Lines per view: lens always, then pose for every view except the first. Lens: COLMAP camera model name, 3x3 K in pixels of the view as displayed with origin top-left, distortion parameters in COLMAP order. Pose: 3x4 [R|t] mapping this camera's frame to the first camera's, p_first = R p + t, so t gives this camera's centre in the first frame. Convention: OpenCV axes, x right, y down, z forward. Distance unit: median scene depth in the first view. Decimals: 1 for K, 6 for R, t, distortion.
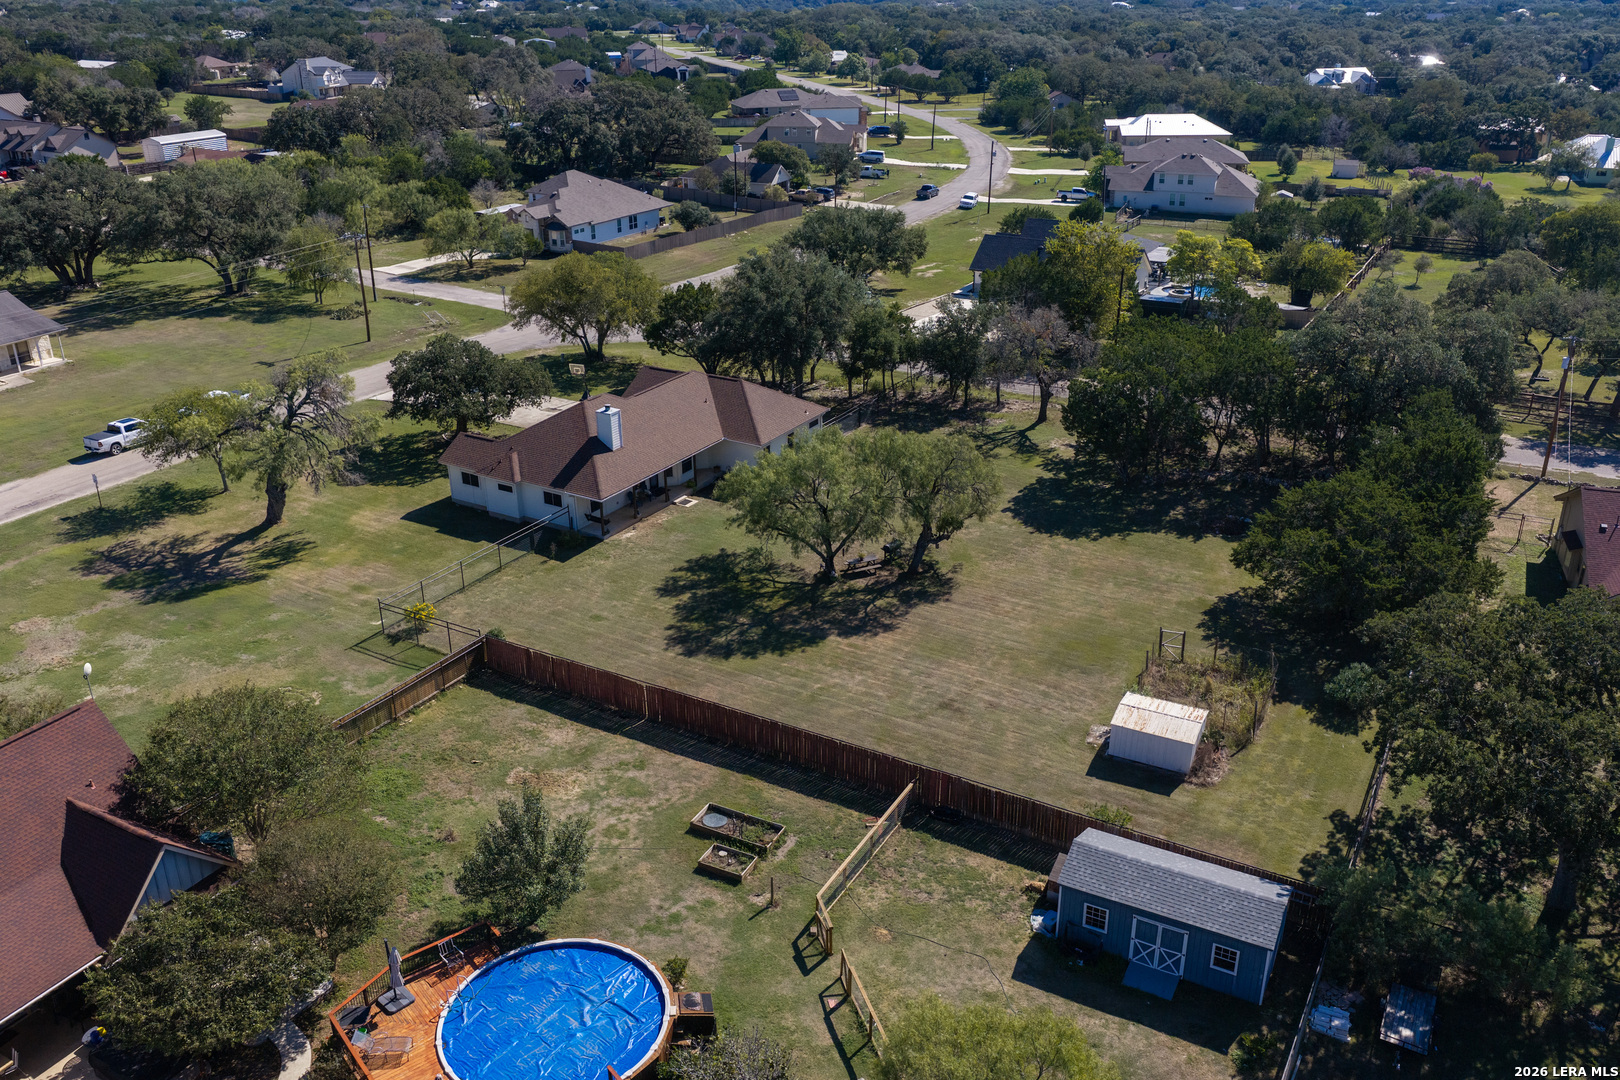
lens RADIAL K [[1336.5, 0, 812.1], [0, 1336.5, 538.4], [0, 0, 1]] dist [0.009828, -0.006810]
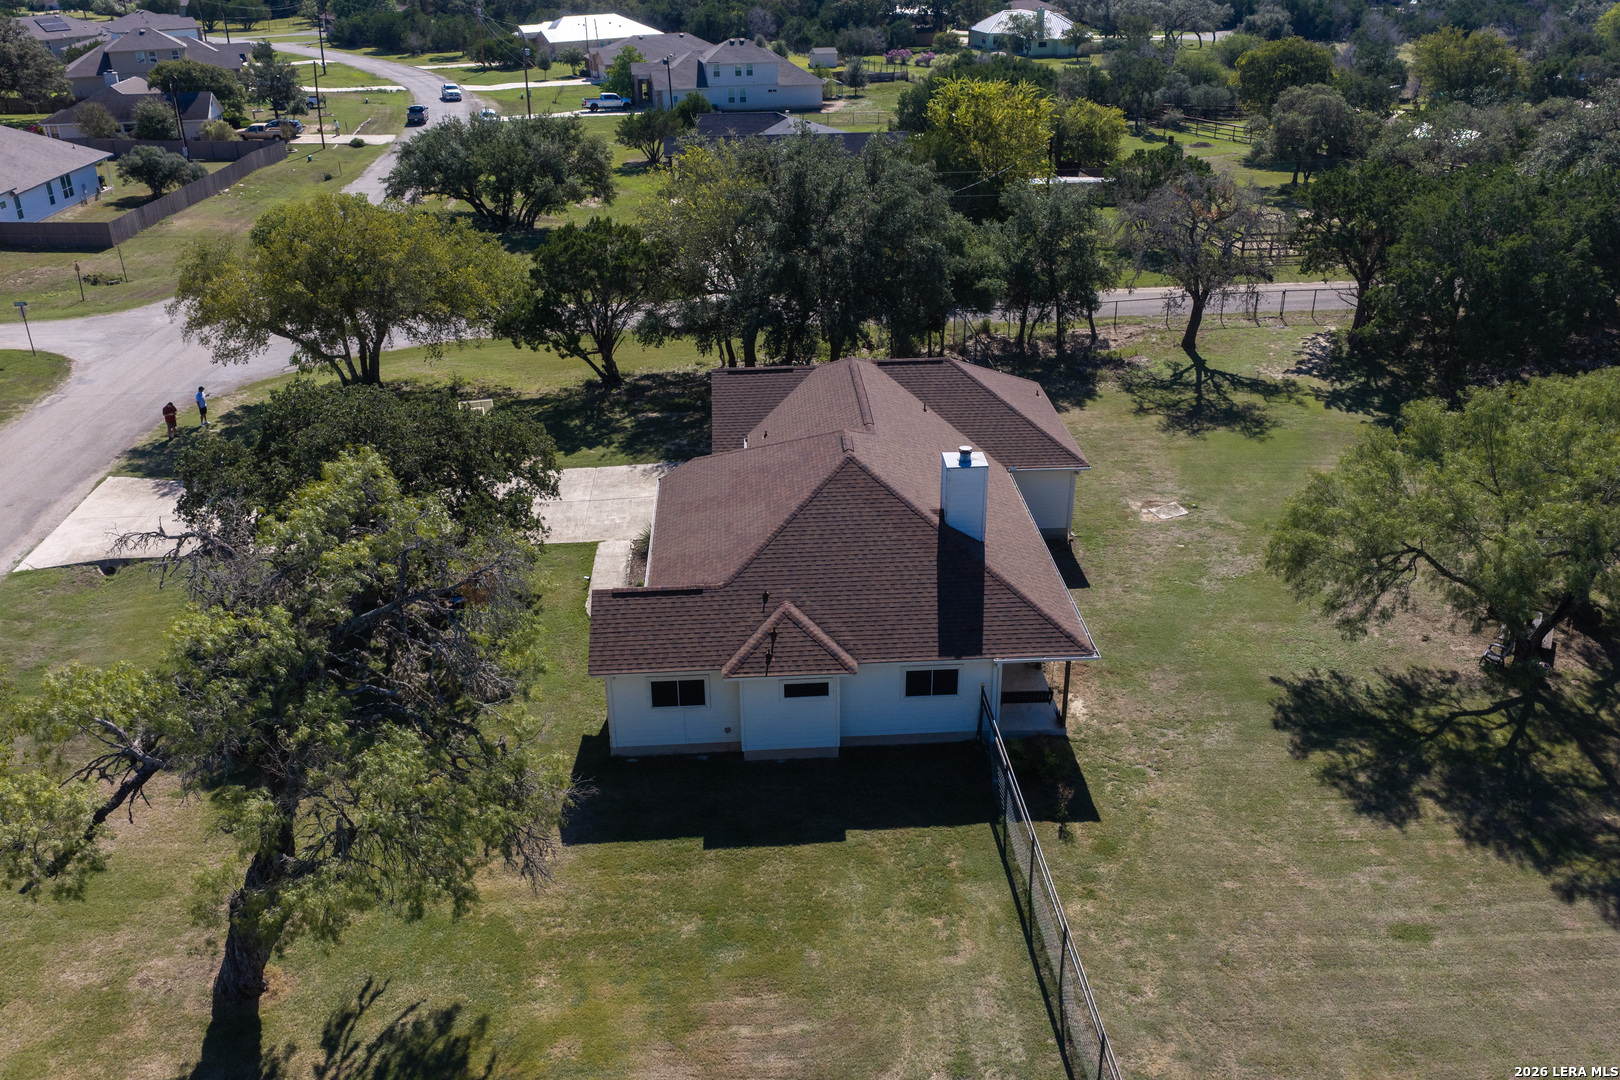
lens RADIAL K [[1336.5, 0, 809.5], [0, 1336.5, 542.4], [0, 0, 1]] dist [0.009828, -0.006810]
pose [[0.827727, -0.245749, 0.504456, -0.364707], [0.228563, 0.968697, 0.096874, -0.104861], [-0.512472, 0.035114, 0.857986, 0.534206]]
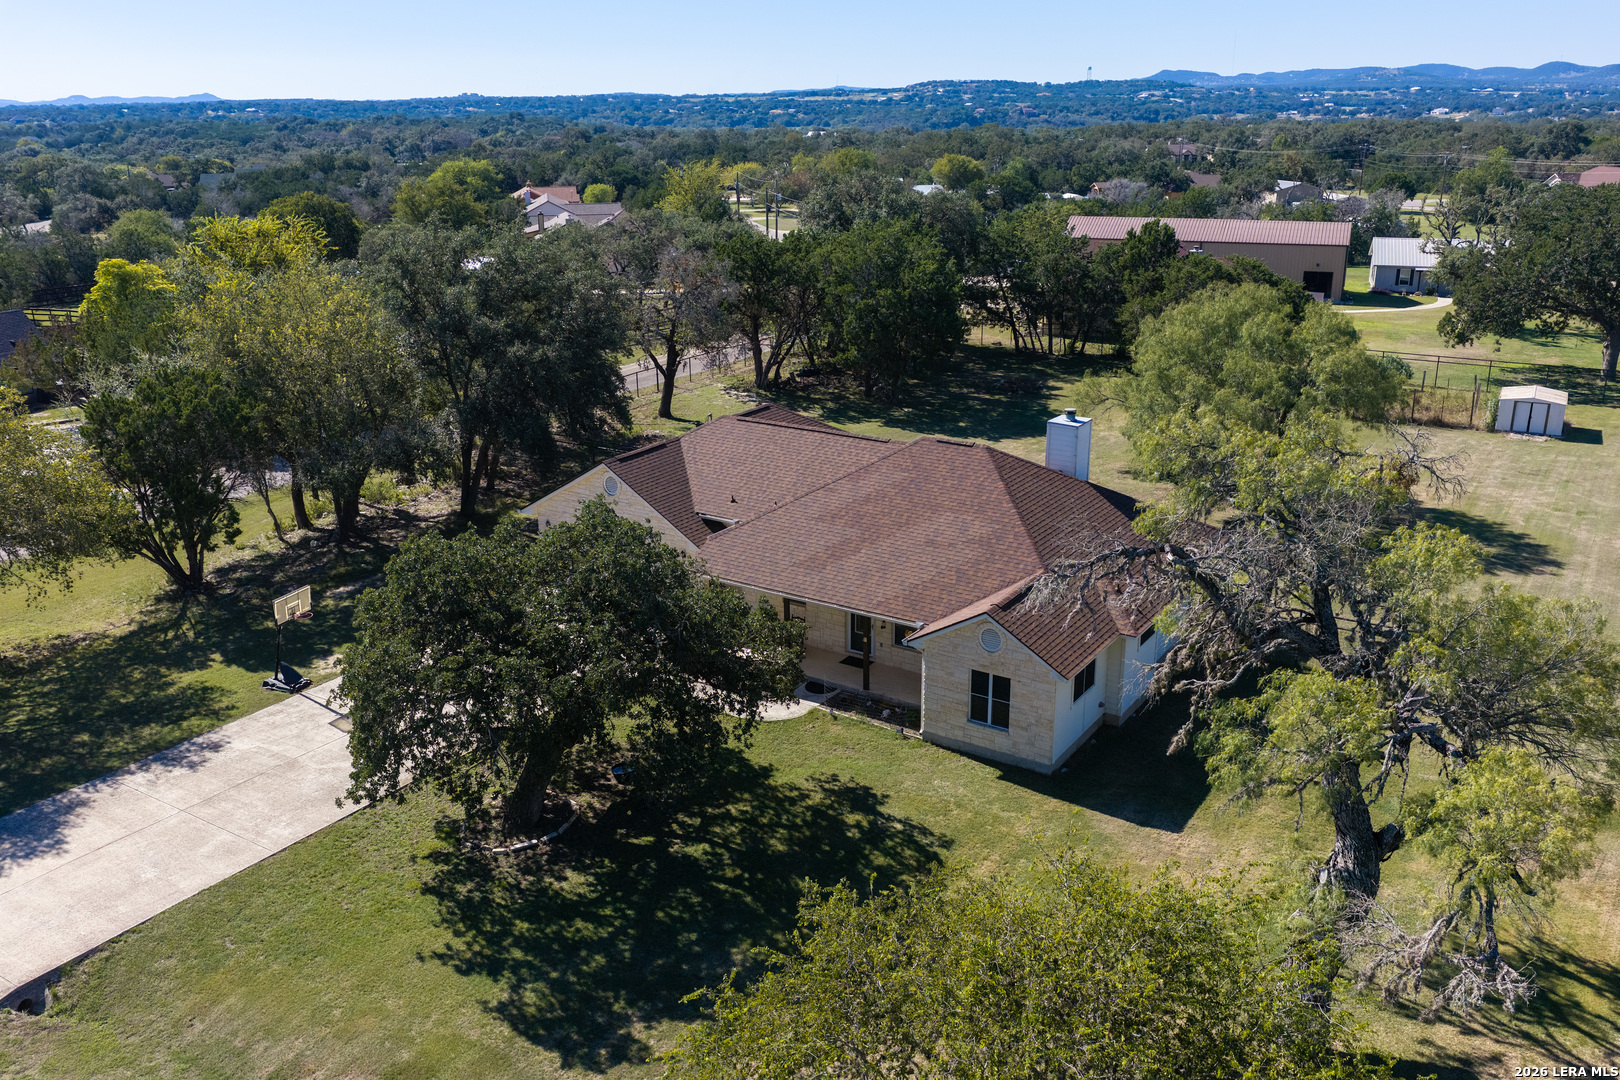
lens RADIAL K [[1336.5, 0, 808.7], [0, 1336.5, 539.7], [0, 0, 1]] dist [0.009828, -0.006810]
pose [[0.038073, -0.301526, 0.952697, -0.546120], [0.411457, 0.873548, 0.260033, -0.190678], [-0.910634, 0.382093, 0.157323, 0.863348]]
